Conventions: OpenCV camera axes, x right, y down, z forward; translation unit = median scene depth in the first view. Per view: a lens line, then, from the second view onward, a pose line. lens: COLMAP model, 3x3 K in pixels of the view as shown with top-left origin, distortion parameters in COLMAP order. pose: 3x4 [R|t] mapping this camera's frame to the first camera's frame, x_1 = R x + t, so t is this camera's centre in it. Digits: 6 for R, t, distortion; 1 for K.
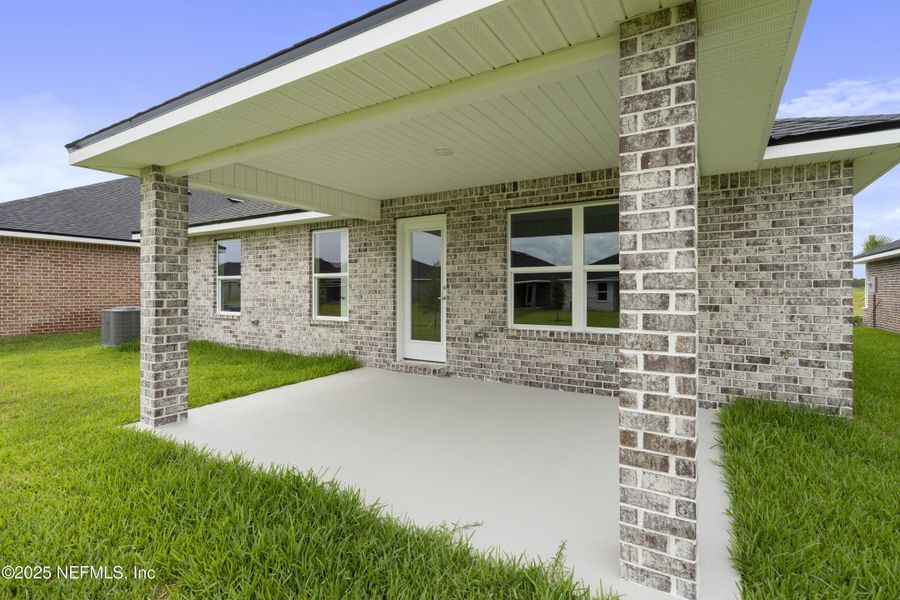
lens RADIAL K [[408.9, 0, 448.7], [0, 408.9, 292.2], [0, 0, 1]] dist [-0.000027, 0.000064]
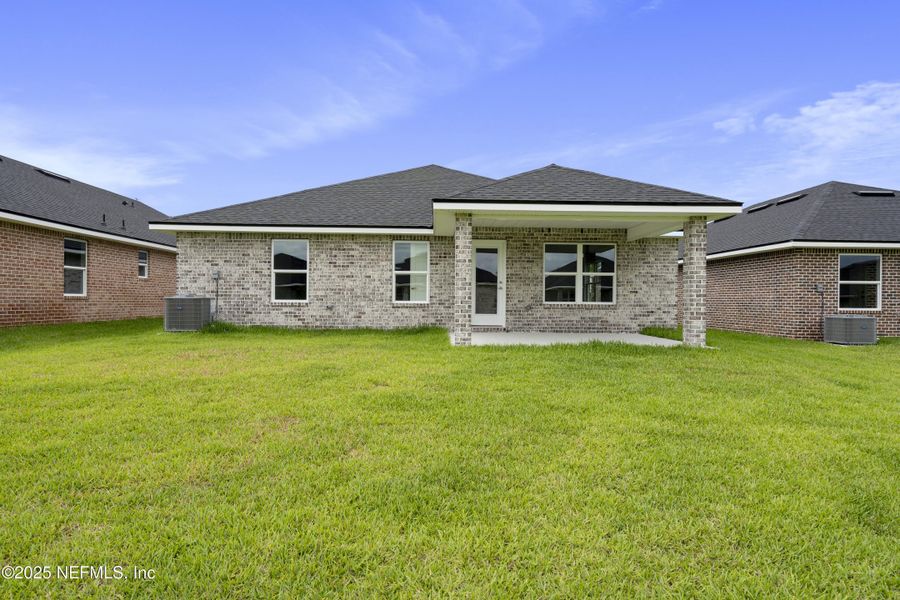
lens RADIAL K [[412.0, 0, 450.0], [0, 412.0, 300.0], [0, 0, 1]] dist [-0.002303, 0.000081]
pose [[0.865420, 0.004180, 0.501030, -1.186674], [-0.007098, 0.999967, 0.003917, 0.065322], [-0.500997, -0.006946, 0.865421, -0.441419]]
